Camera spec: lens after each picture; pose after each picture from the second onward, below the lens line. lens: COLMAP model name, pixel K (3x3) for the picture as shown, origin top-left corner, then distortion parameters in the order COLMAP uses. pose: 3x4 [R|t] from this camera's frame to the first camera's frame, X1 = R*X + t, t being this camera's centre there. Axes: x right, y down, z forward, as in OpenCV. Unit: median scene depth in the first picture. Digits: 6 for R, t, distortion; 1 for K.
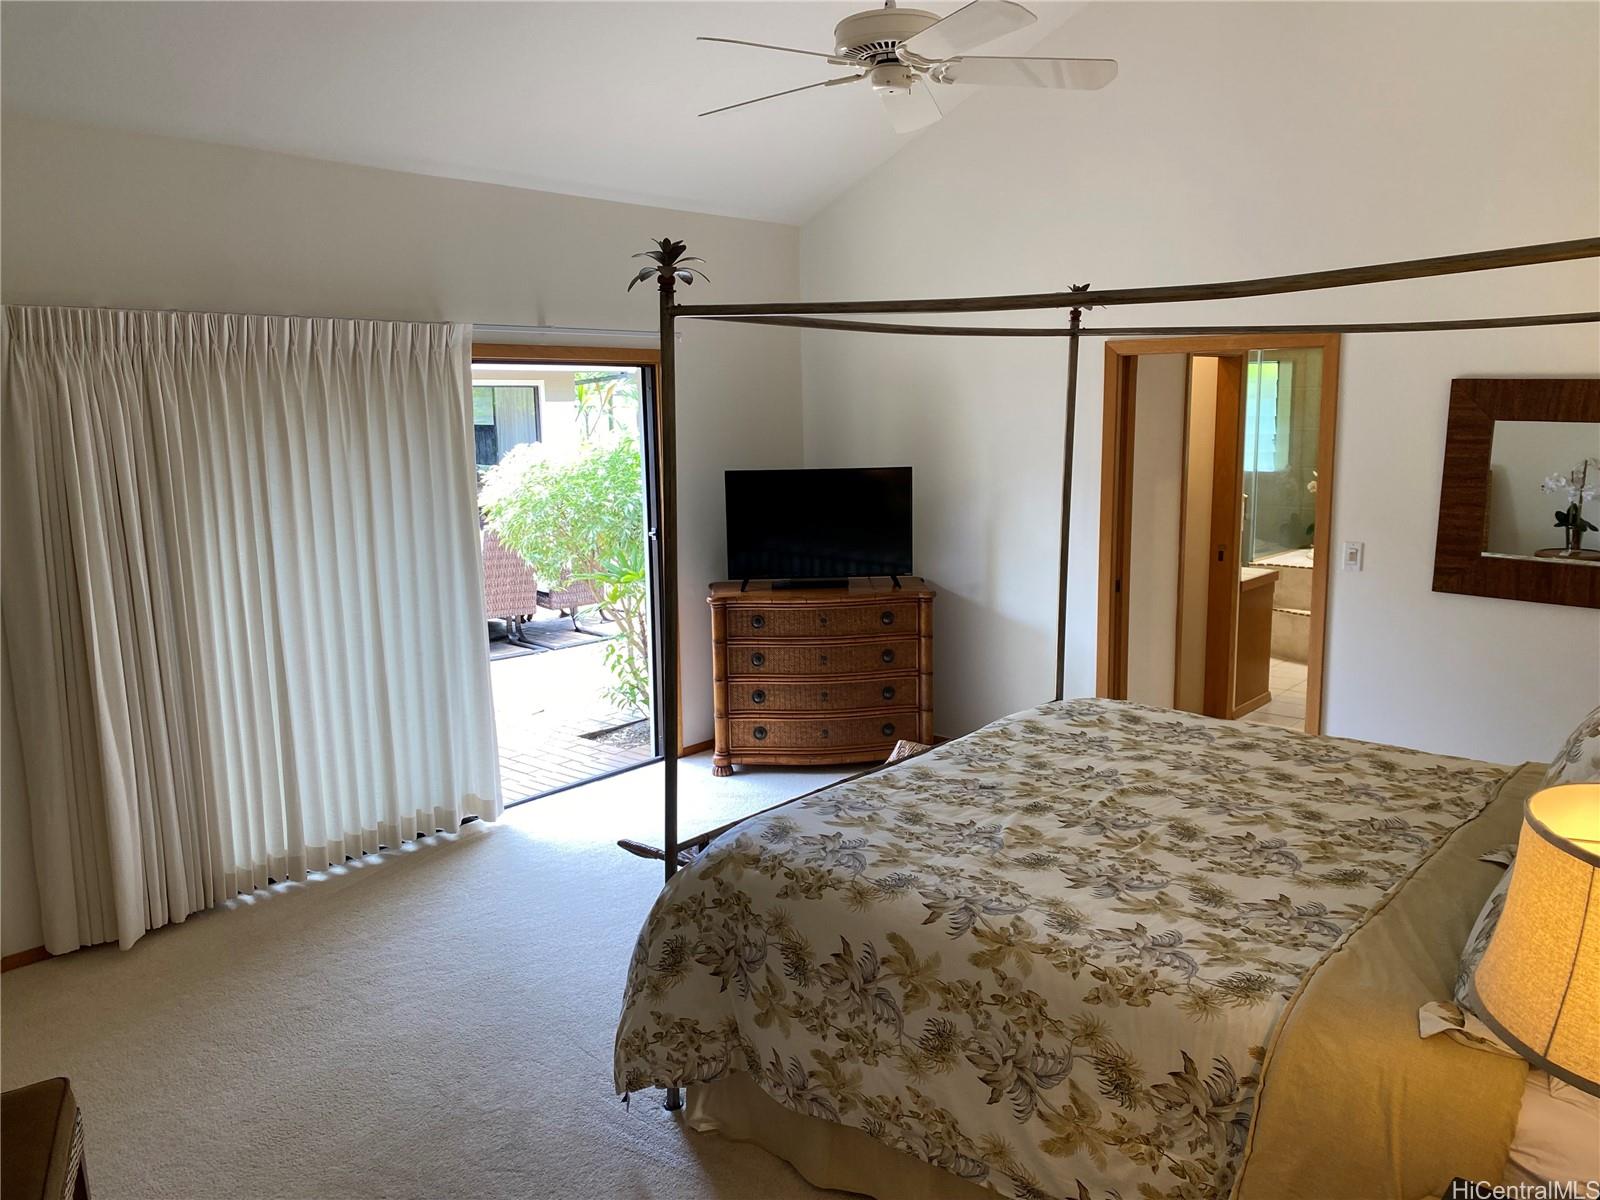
lens RADIAL K [[1225.0, 0, 813.5], [0, 1225.0, 603.4], [0, 0, 1]] dist [0.045879, -0.062333]
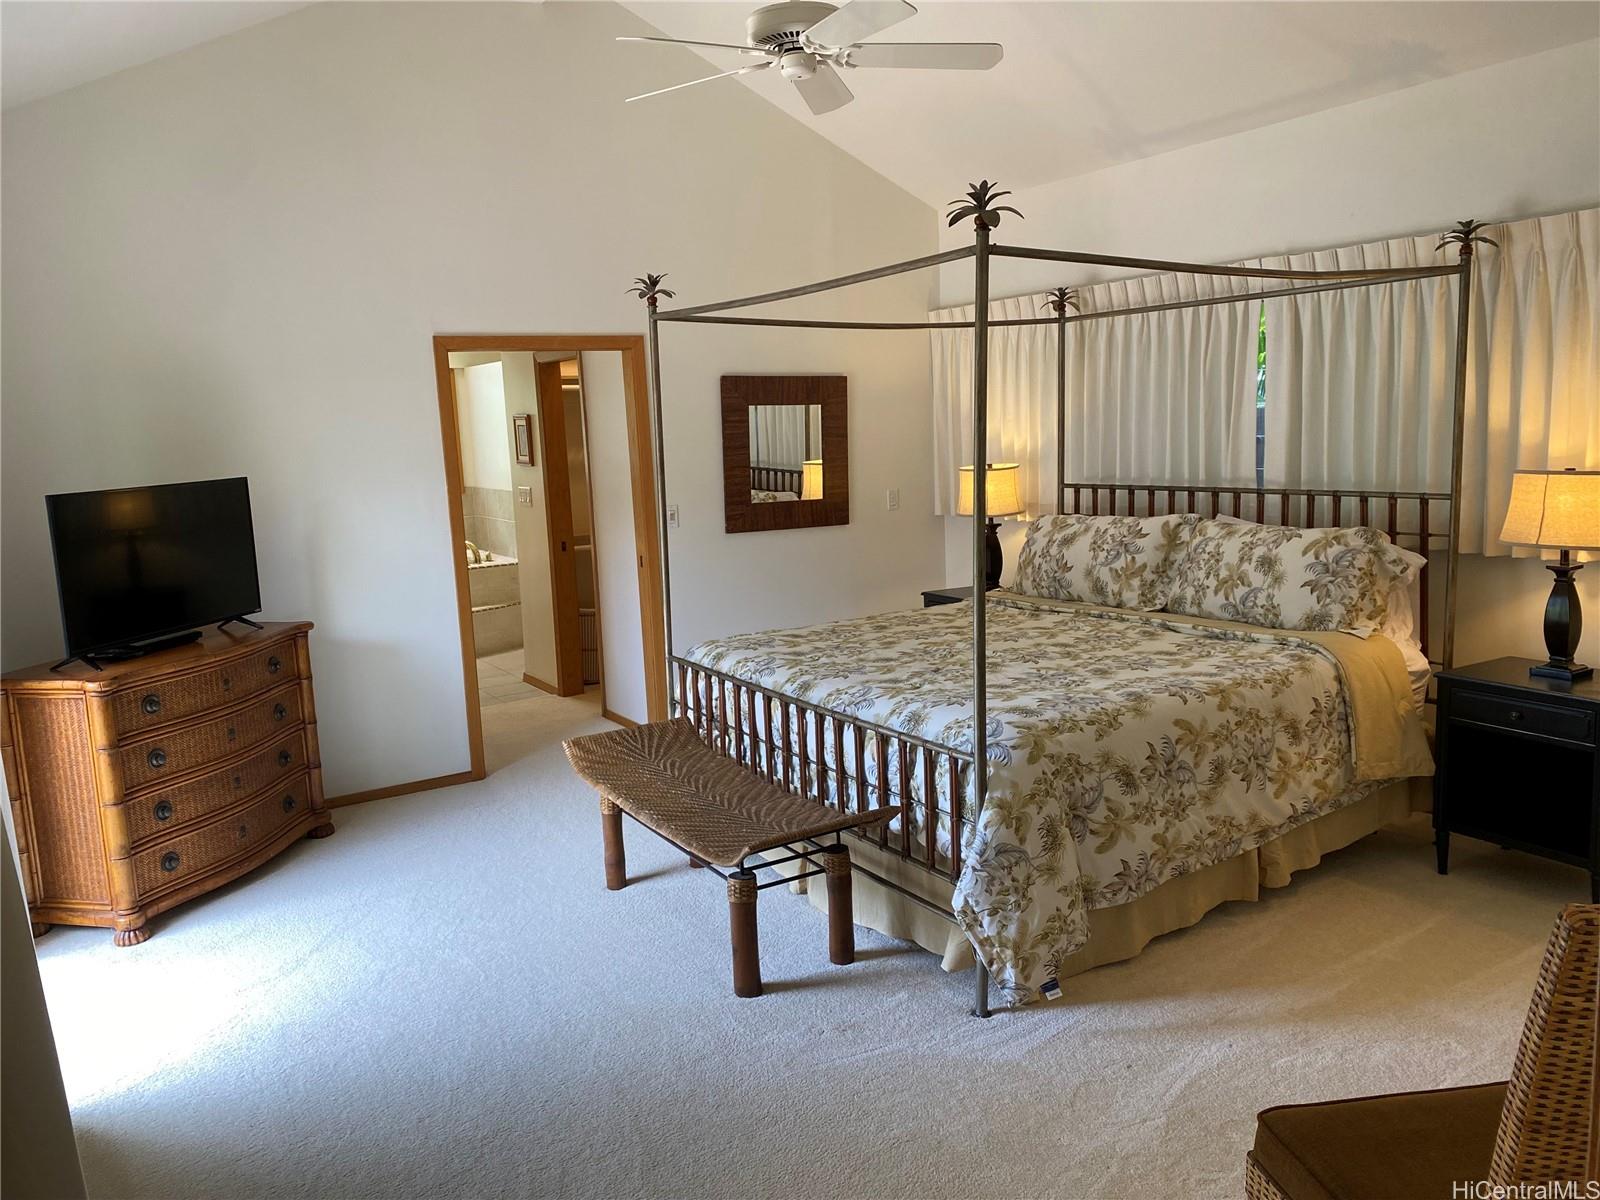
lens RADIAL K [[1225.0, 0, 812.8], [0, 1225.0, 595.7], [0, 0, 1]] dist [0.045879, -0.062333]
pose [[0.288305, -0.138726, 0.947436, -0.744083], [0.200247, 0.976306, 0.082018, -0.034896], [-0.936366, 0.166075, 0.309253, 0.515228]]
